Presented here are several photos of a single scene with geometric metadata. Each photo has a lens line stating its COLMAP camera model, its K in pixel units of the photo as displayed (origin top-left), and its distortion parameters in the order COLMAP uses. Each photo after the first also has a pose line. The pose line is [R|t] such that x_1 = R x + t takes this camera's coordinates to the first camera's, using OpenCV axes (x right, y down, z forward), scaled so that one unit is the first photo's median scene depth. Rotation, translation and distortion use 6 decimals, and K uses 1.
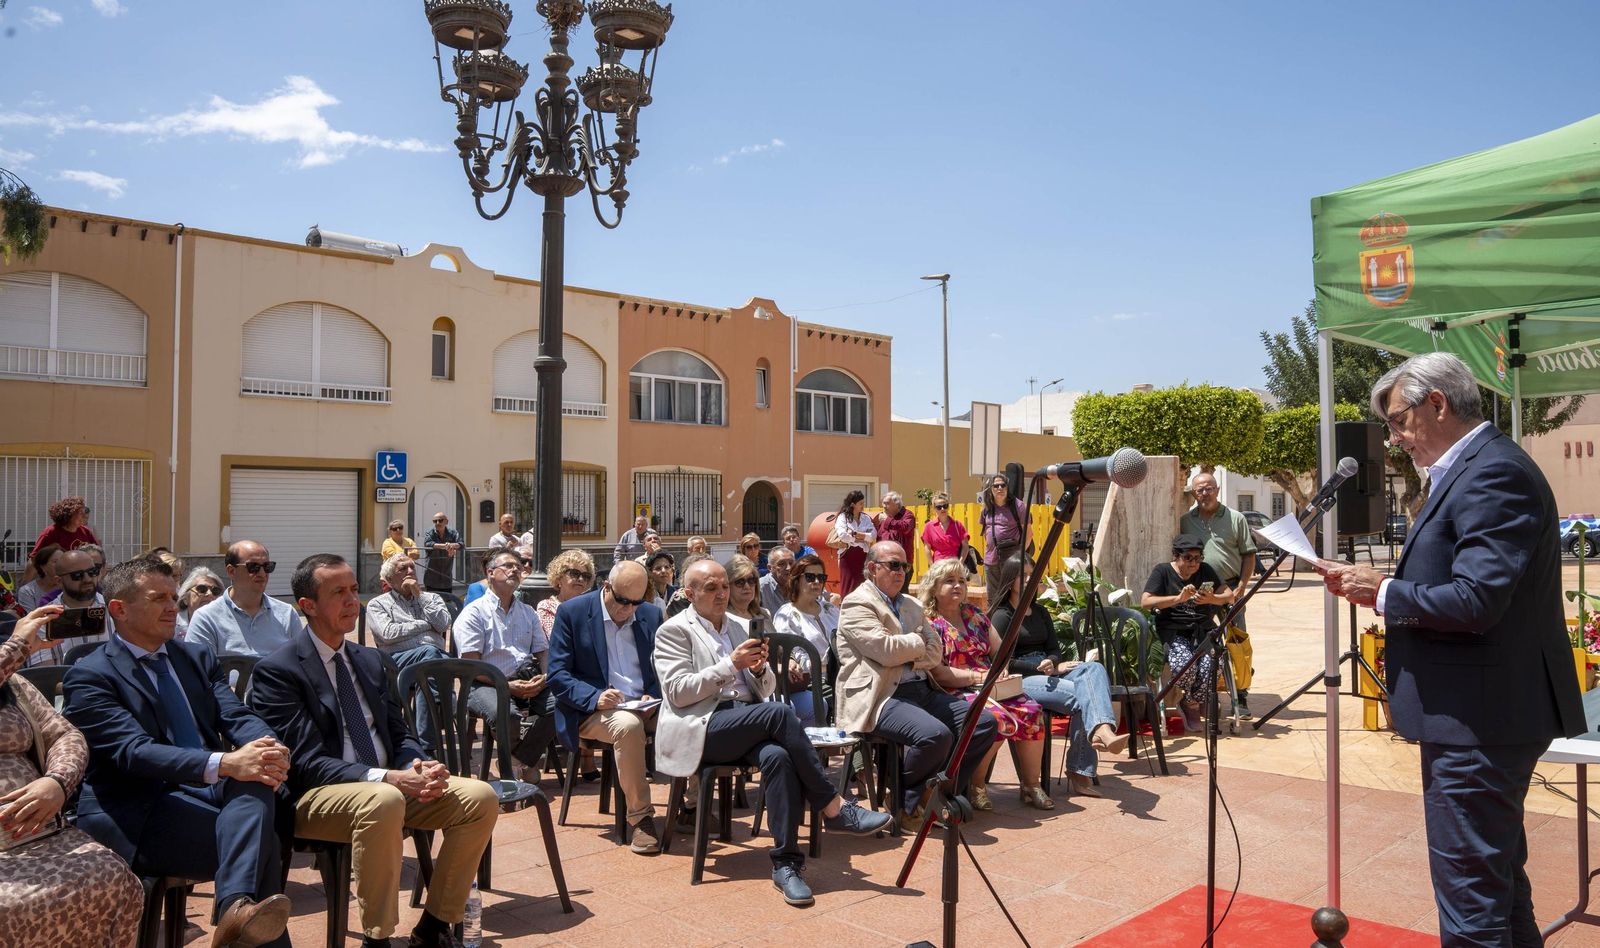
lens RADIAL K [[1239.4, 0, 800.0], [0, 1239.4, 474.0], [0, 0, 1]] dist [-0.125270, 0.070099]
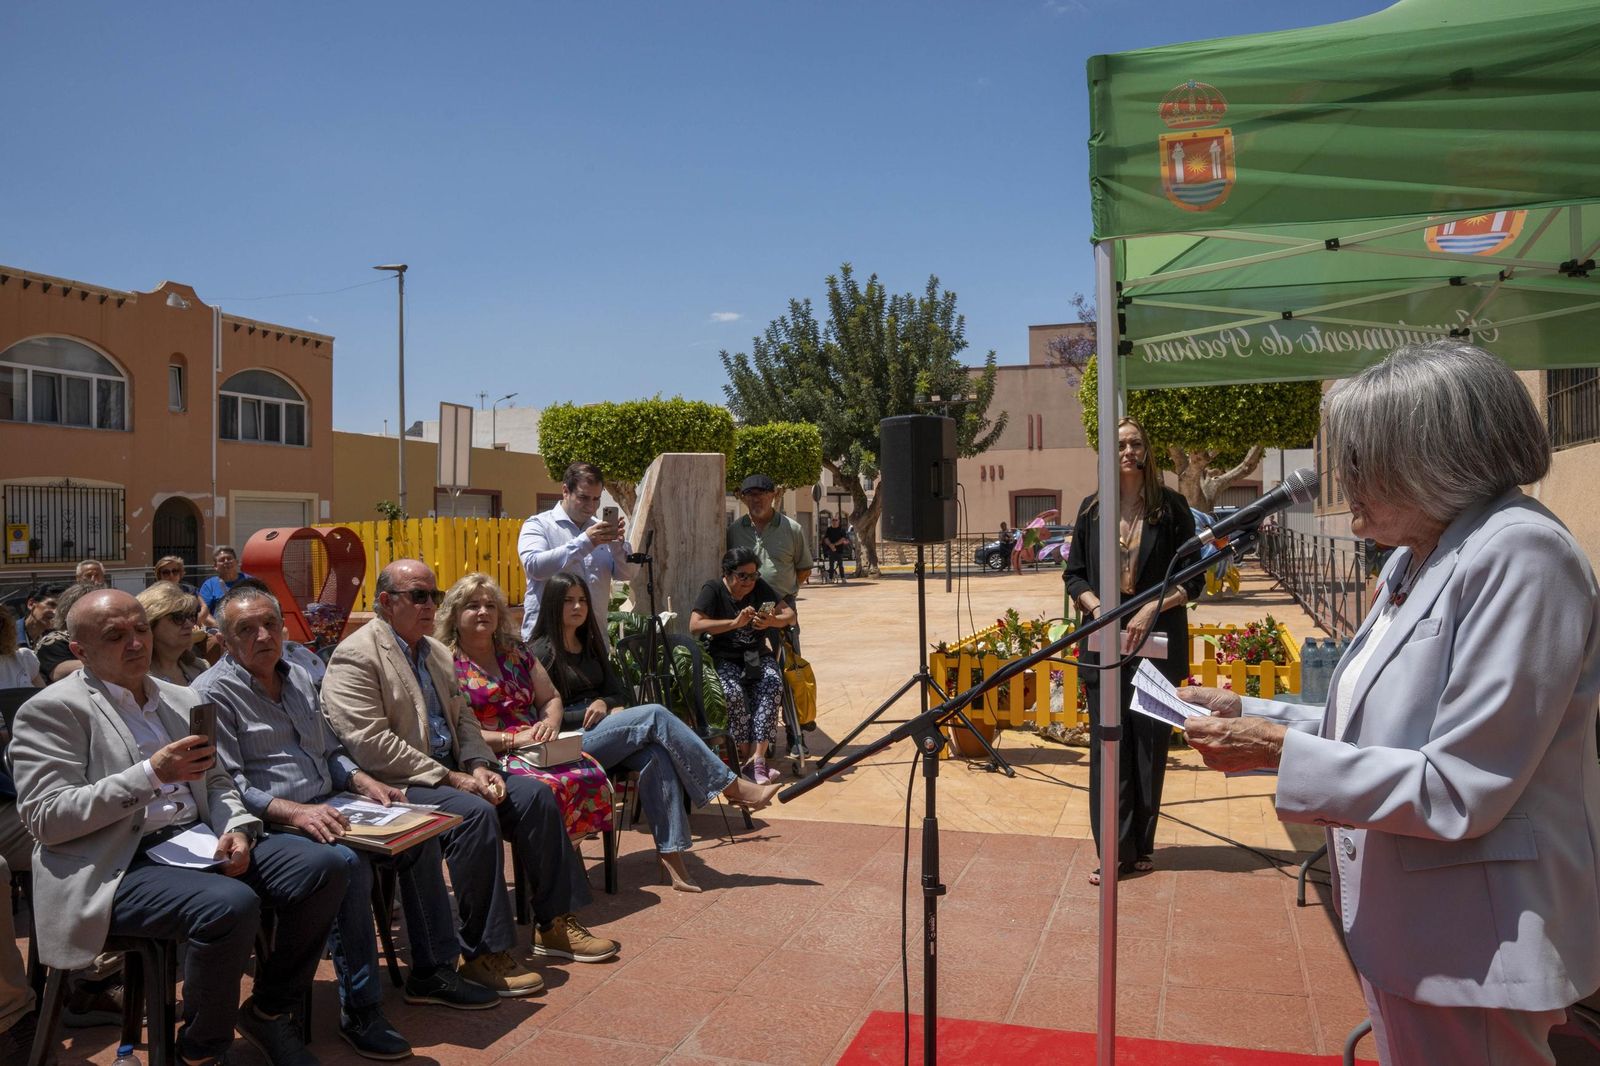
lens RADIAL K [[1167.6, 0, 800.0], [0, 1167.6, 533.0], [0, 0, 1]] dist [-0.141552, 0.113029]
pose [[0.888007, -0.007626, 0.459766, -0.008857], [-0.005174, 0.999633, 0.026574, 0.009117], [-0.459800, -0.025976, 0.887642, 0.126176]]
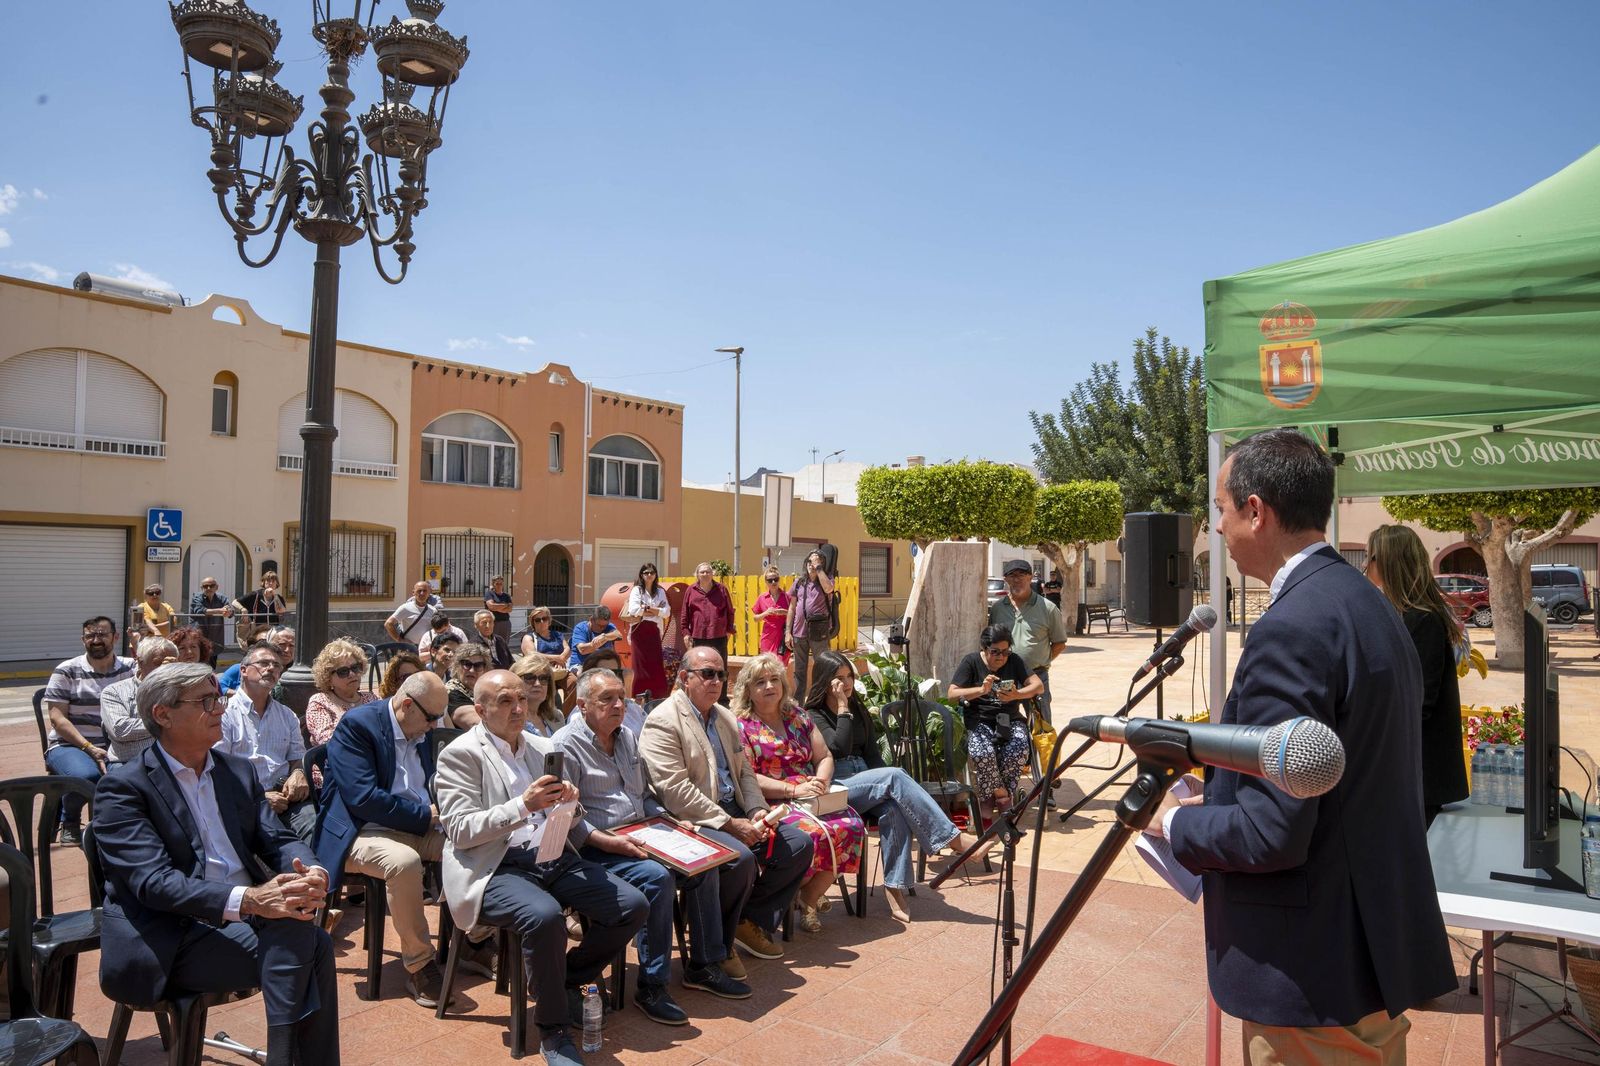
lens RADIAL K [[1132.8, 0, 806.0], [0, 1132.8, 516.9], [0, 0, 1]] dist [-0.146559, 0.132597]
pose [[0.981780, 0.017668, 0.189198, -0.002874], [-0.015846, 0.999812, -0.011138, -0.011290], [-0.189360, 0.007937, 0.981876, 0.068378]]
